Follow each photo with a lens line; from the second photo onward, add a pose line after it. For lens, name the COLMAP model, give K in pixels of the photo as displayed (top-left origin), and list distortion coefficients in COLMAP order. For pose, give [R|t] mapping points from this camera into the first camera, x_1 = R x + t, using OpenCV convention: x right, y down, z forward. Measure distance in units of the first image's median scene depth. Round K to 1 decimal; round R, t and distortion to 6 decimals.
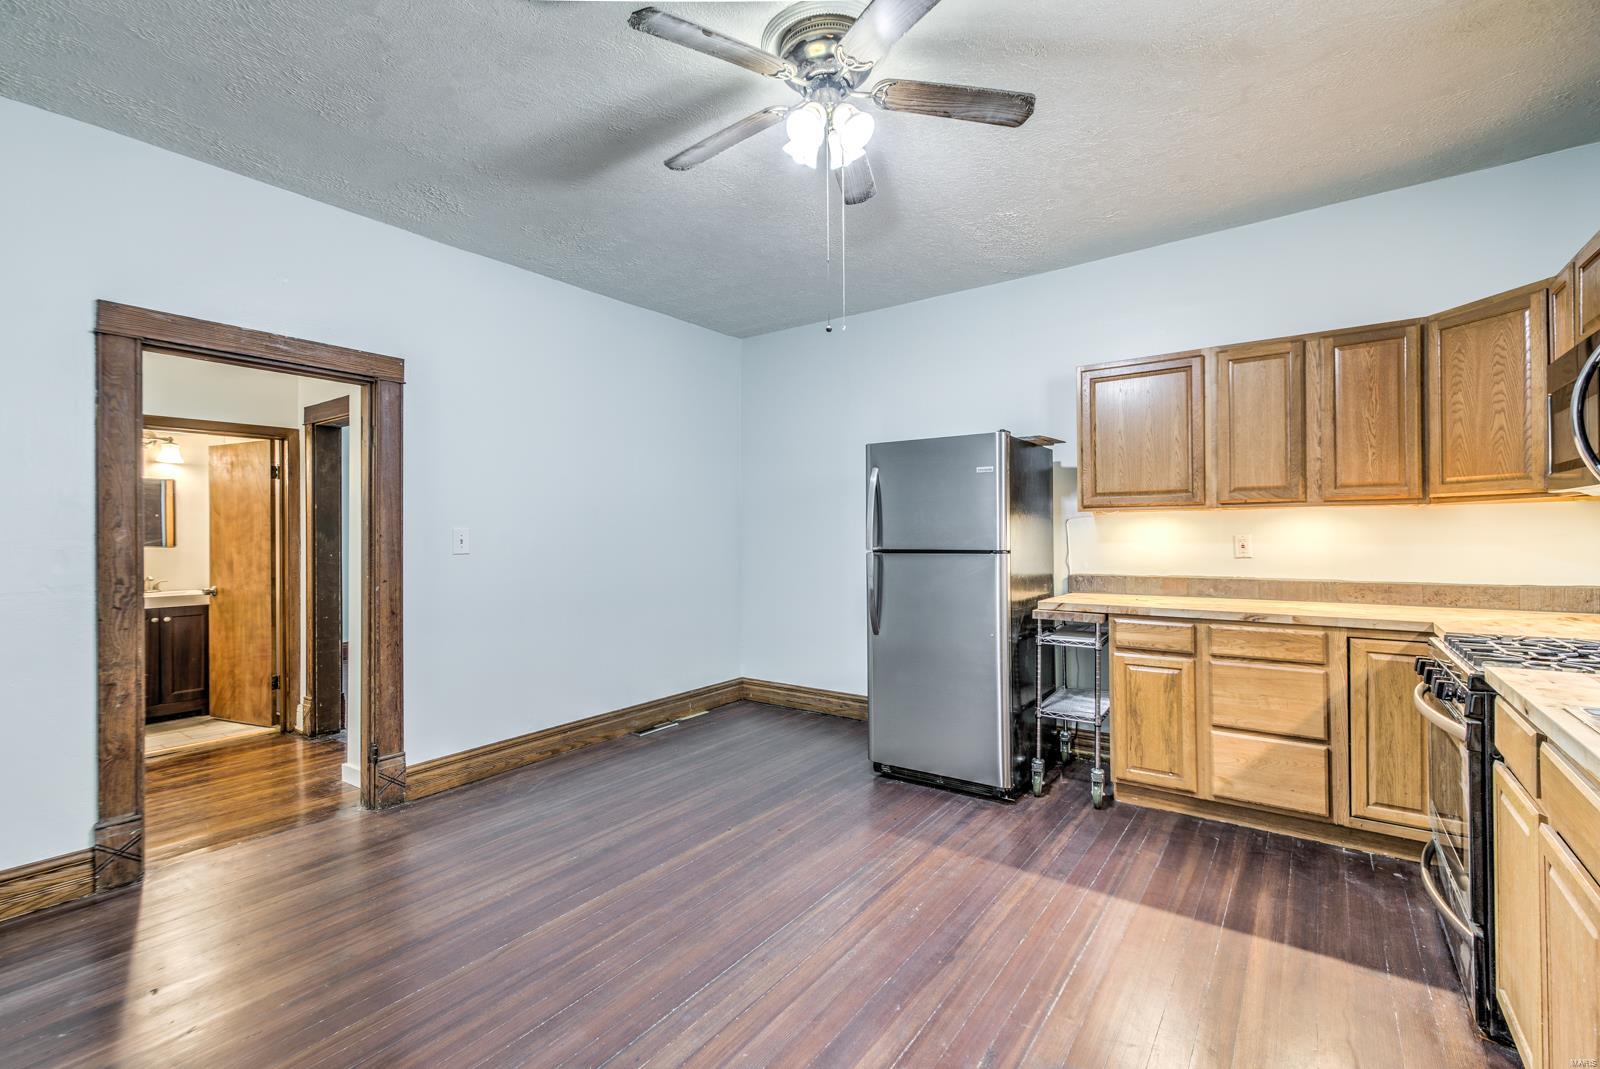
lens RADIAL K [[719.9, 0, 796.4], [0, 719.9, 530.0], [0, 0, 1]] dist [0.007749, 0.000118]
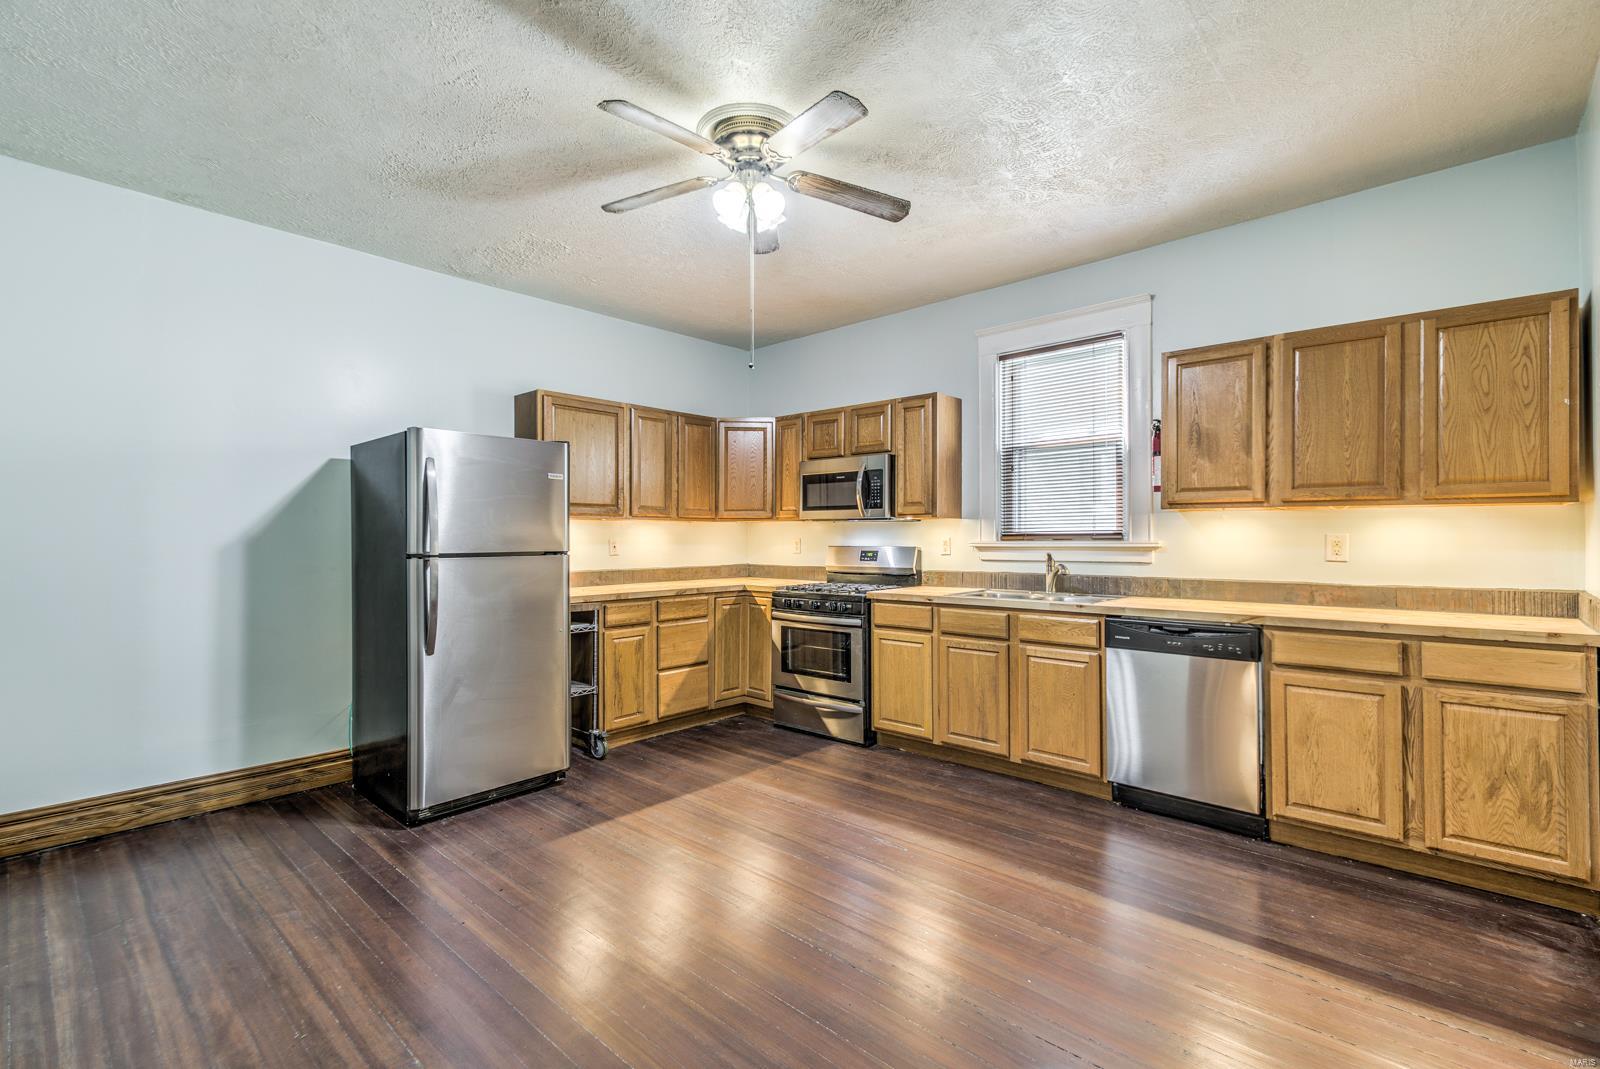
lens RADIAL K [[719.9, 0, 800.7], [0, 719.9, 536.2], [0, 0, 1]] dist [0.007749, 0.000118]
pose [[0.094904, 0.005499, 0.995471, -0.841421], [0.000742, 0.999984, -0.005594, 0.011031], [-0.995486, 0.001270, 0.094898, 0.583790]]
